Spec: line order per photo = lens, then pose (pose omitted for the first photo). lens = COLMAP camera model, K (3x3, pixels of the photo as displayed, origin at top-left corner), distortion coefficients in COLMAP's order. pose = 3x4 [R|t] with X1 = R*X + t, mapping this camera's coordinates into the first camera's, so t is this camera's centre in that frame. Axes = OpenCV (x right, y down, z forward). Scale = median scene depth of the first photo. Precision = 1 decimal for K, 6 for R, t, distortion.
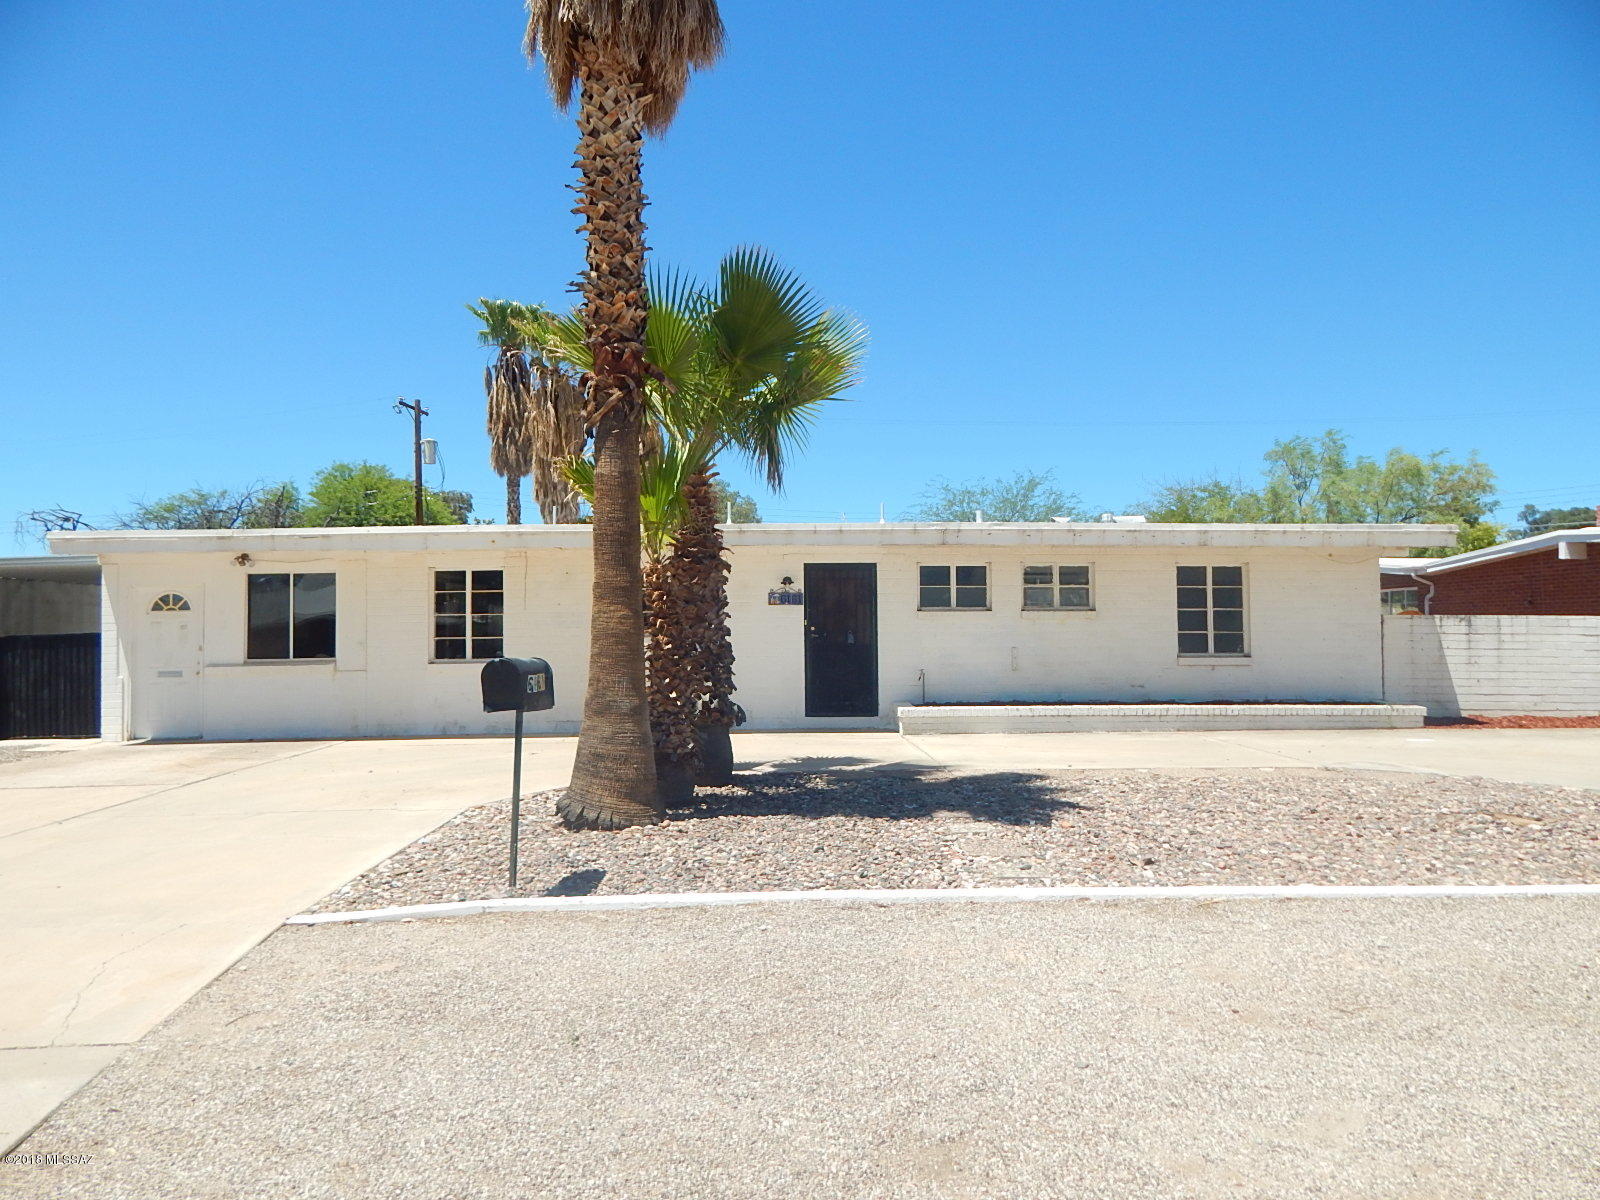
lens RADIAL K [[1094.3, 0, 808.6], [0, 1094.3, 646.6], [0, 0, 1]] dist [-0.026048, -0.000168]
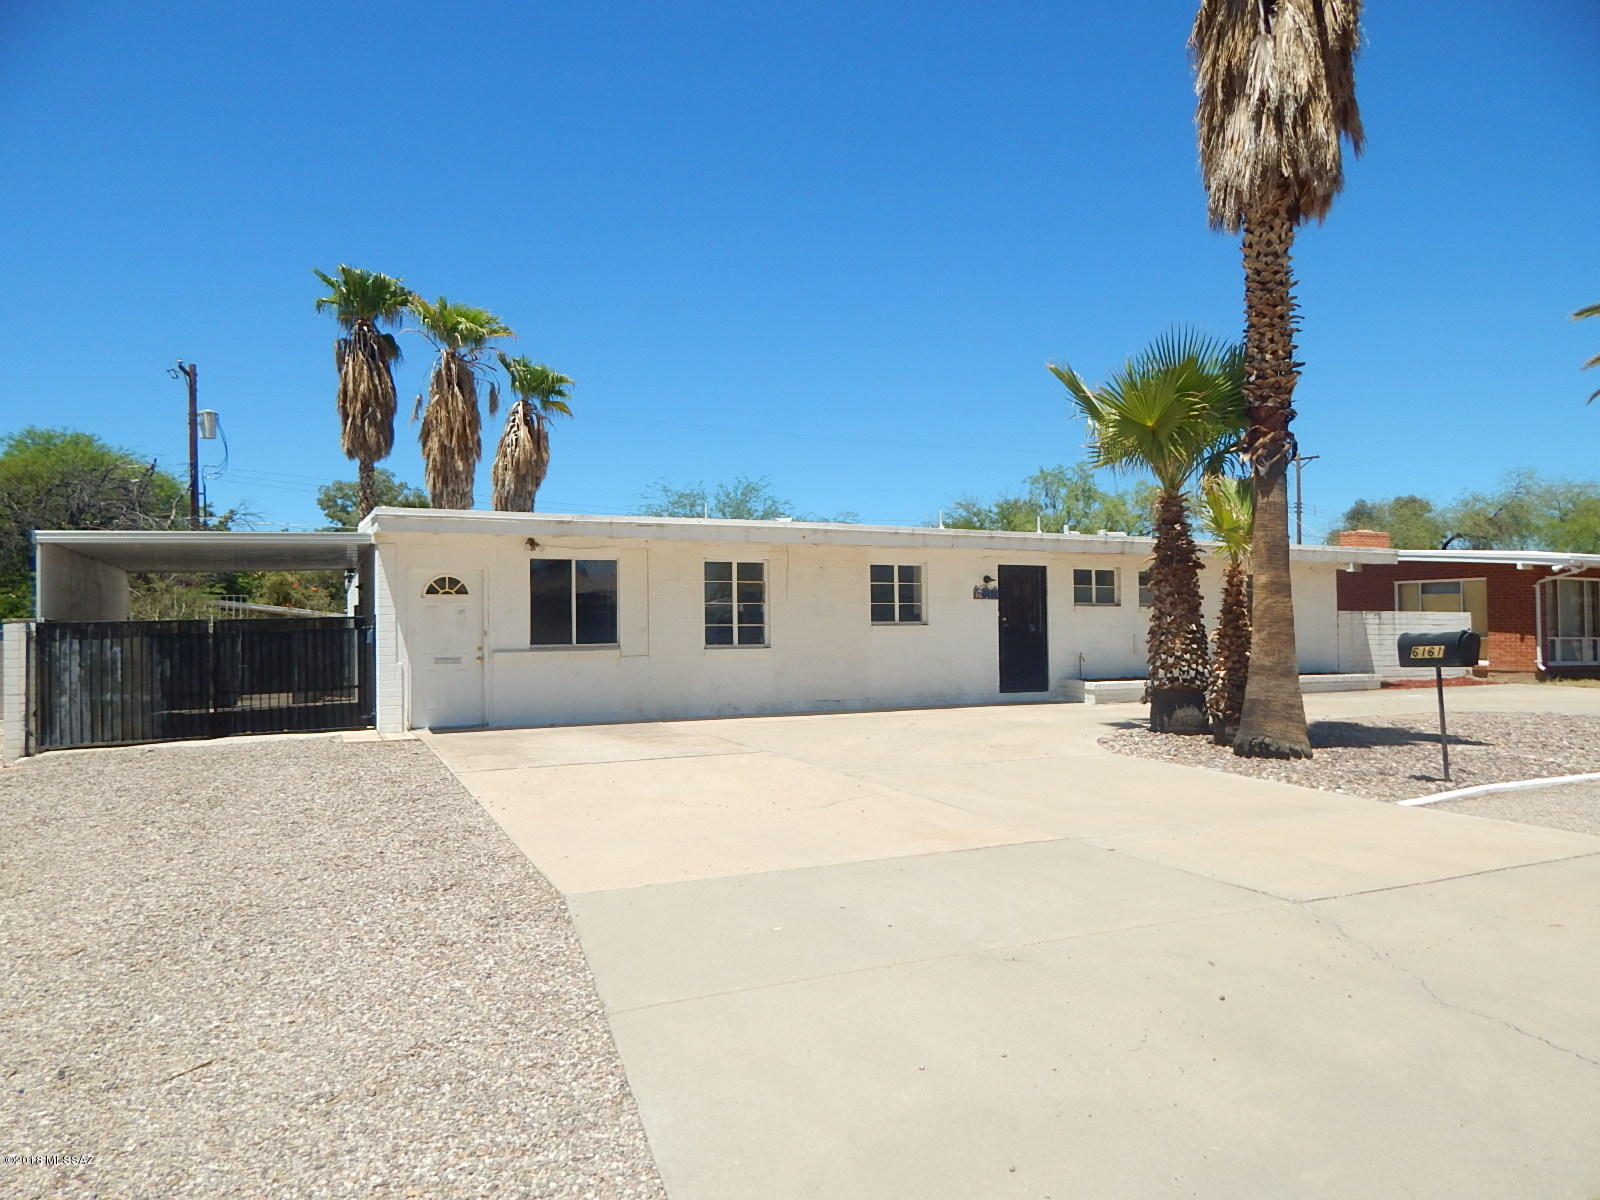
lens RADIAL K [[1045.9, 0, 799.6], [0, 1045.9, 612.9], [0, 0, 1]] dist [-0.017724, 0.009205]
pose [[0.917479, 0.009953, 0.397659, -0.667566], [-0.000605, 0.999721, -0.023626, 0.004943], [-0.397783, 0.021436, 0.917229, 0.025019]]
